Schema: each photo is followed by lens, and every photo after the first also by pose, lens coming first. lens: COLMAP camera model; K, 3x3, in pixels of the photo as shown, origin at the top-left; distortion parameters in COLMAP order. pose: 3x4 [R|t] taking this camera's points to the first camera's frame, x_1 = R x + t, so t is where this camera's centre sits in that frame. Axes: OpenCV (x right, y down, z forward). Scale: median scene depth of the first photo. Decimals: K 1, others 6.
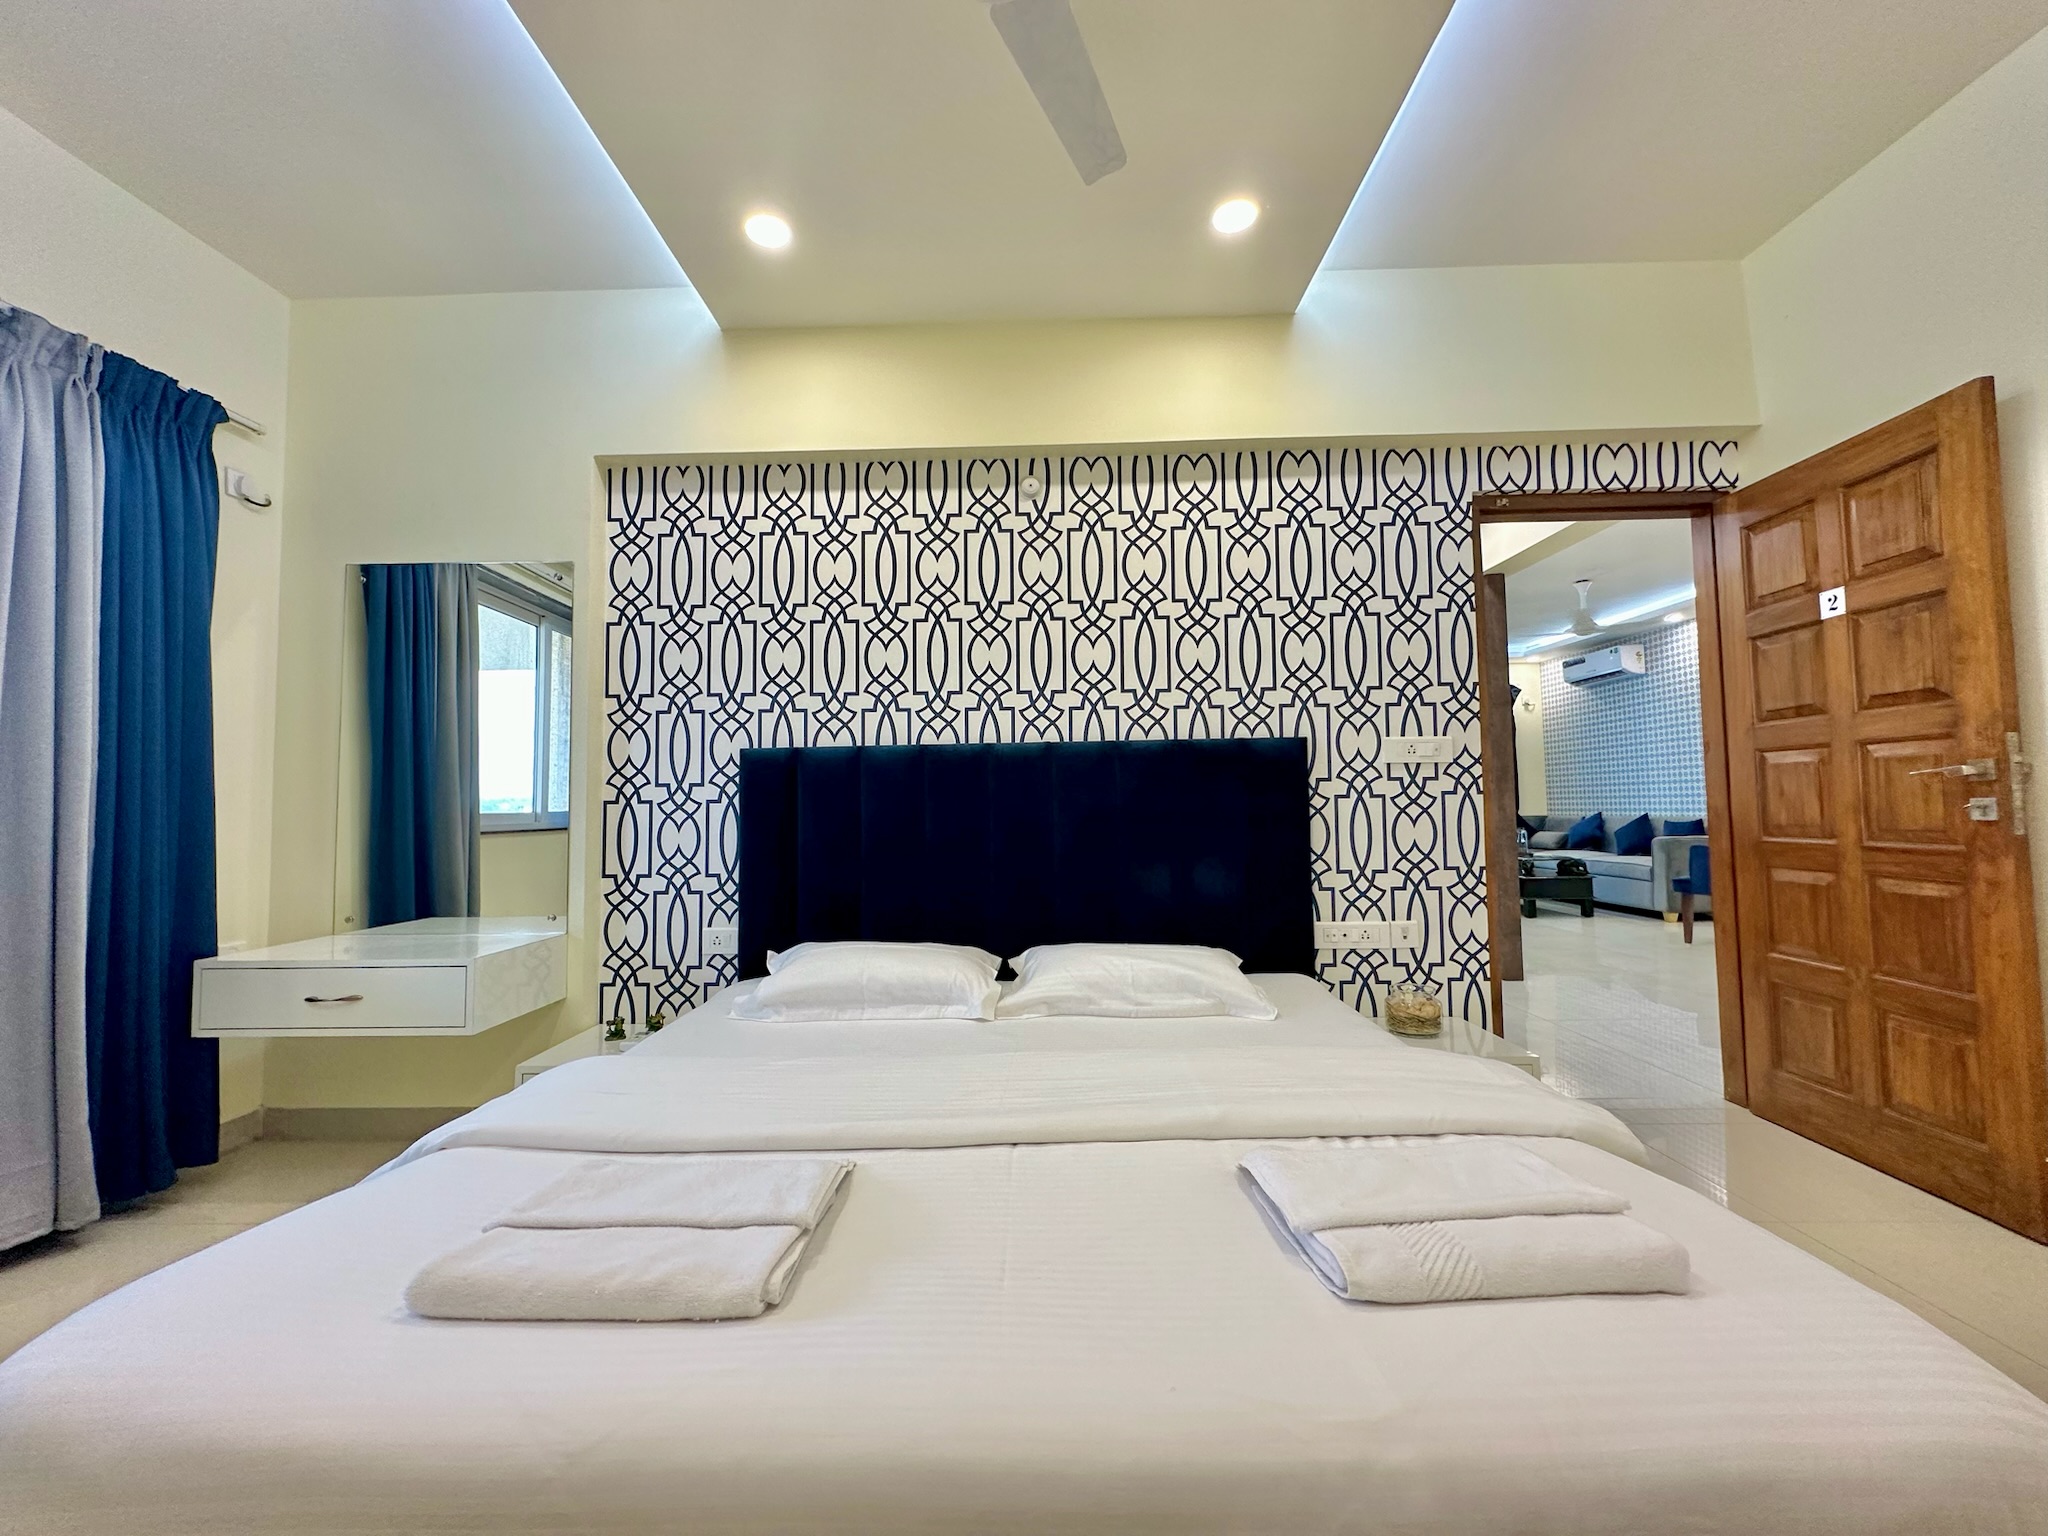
lens RADIAL K [[810.8, 0, 1023.7], [0, 810.8, 769.0], [0, 0, 1]] dist [-0.001107, 0.000289]
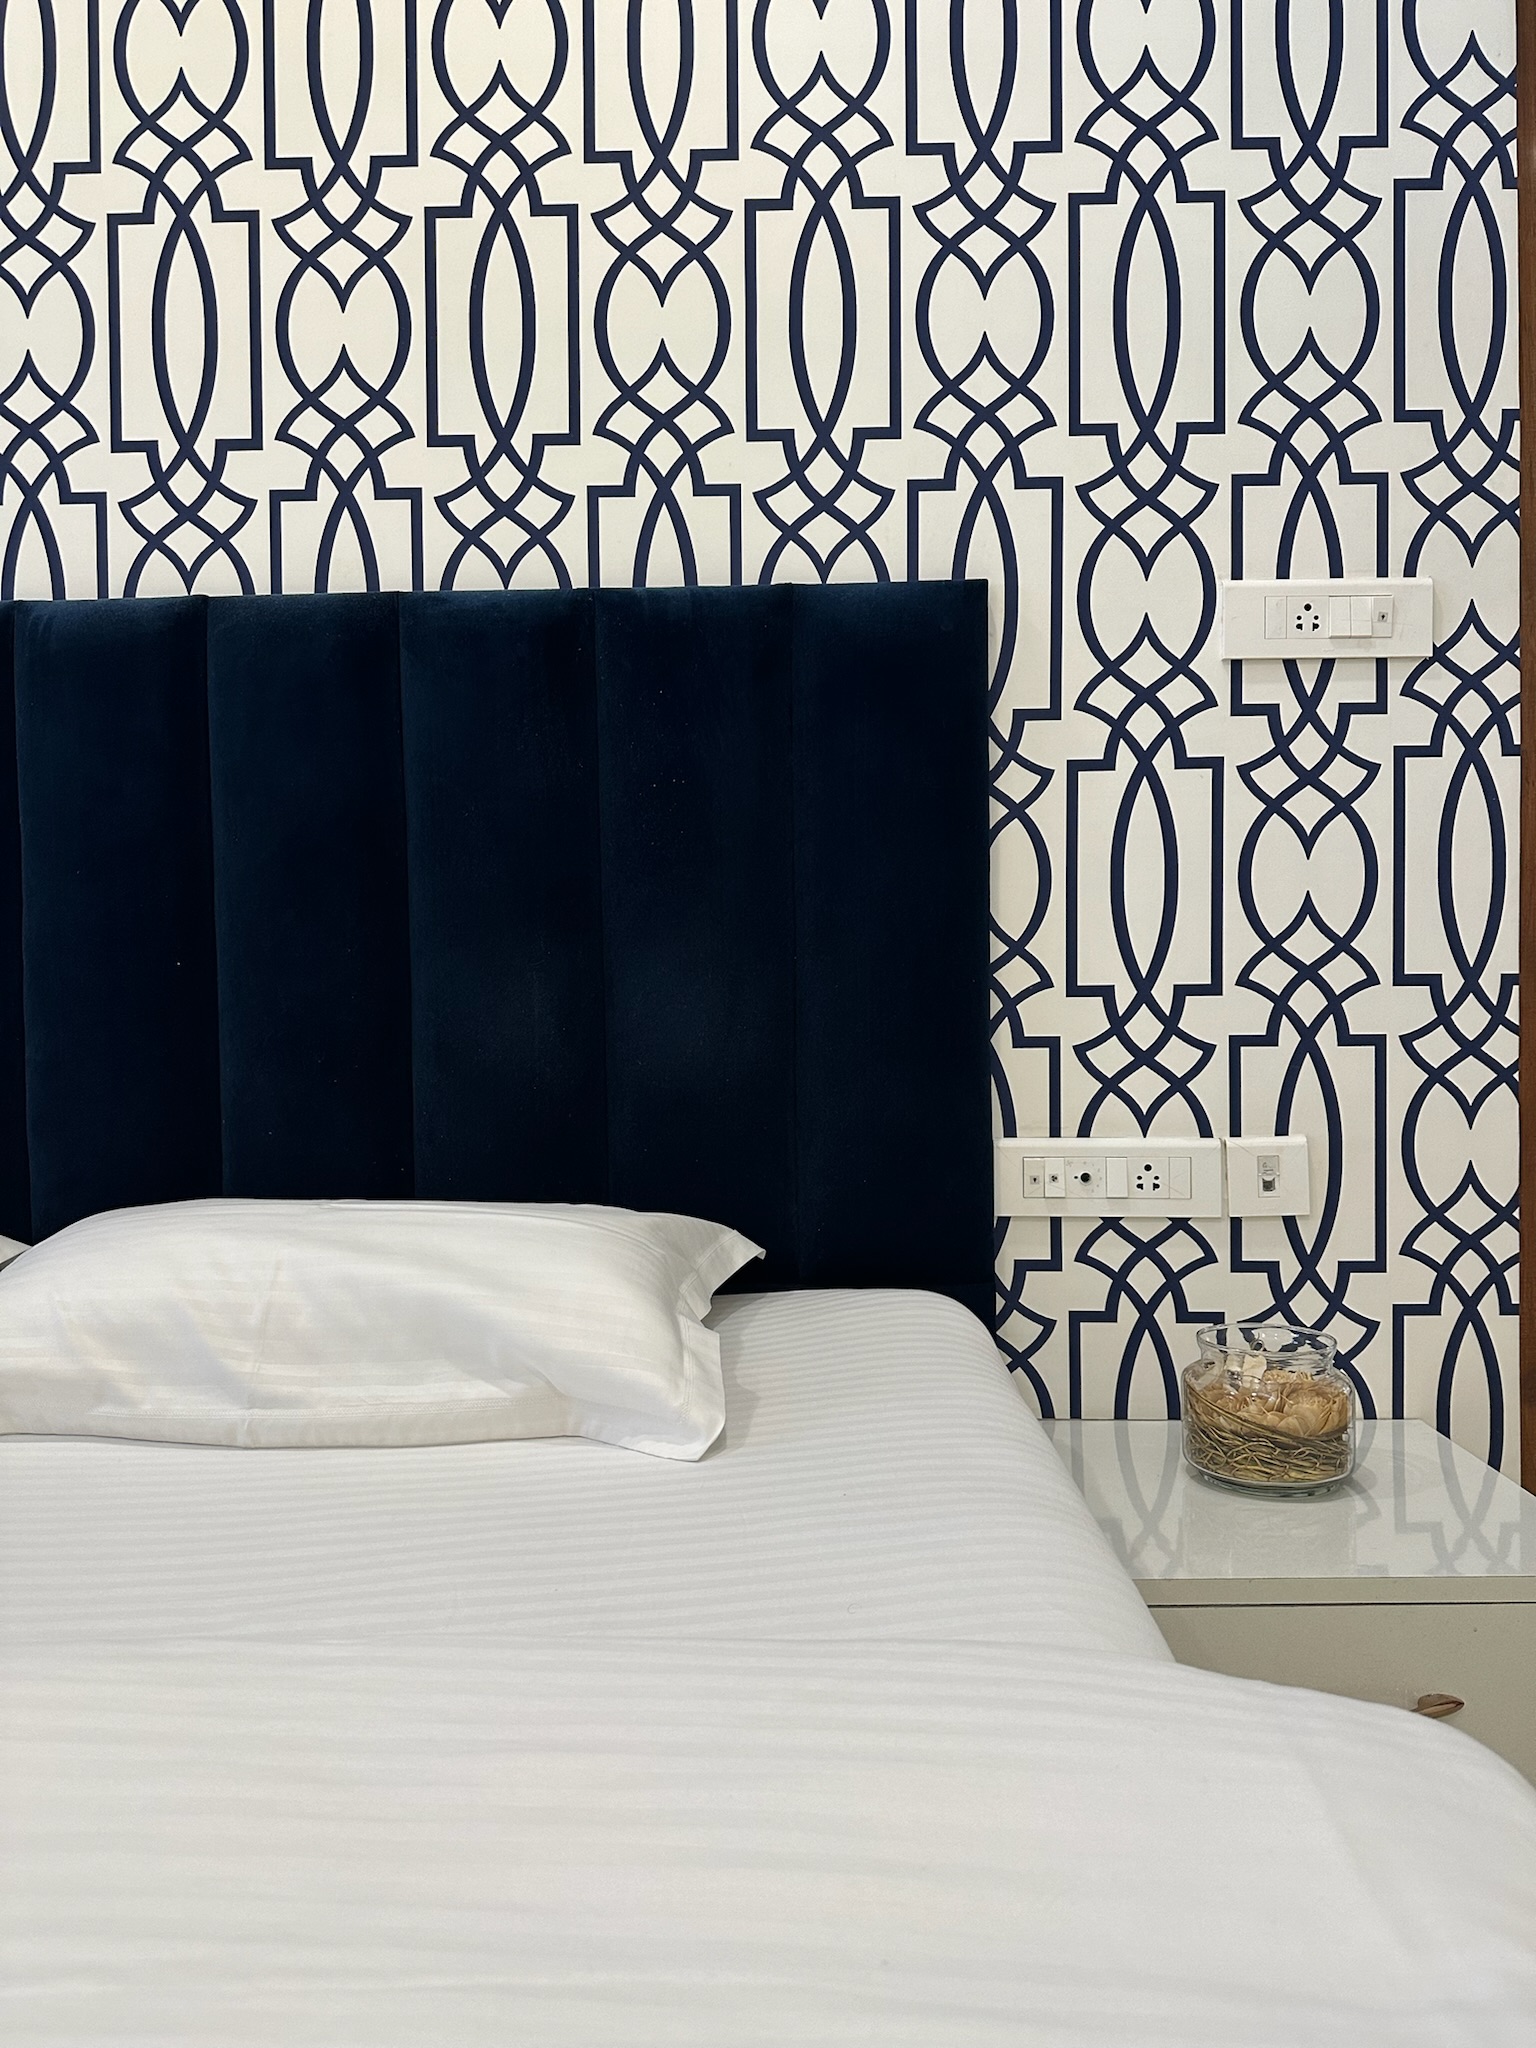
lens RADIAL K [[1434.7, 0, 750.0], [0, 1434.7, 1024.9], [0, 0, 1]] dist [0.022967, -0.033773]
pose [[0.999996, 0.002168, 0.001878, 0.252140], [-0.002295, 0.997545, 0.069997, 0.099153], [-0.001722, -0.070001, 0.997545, 0.407836]]
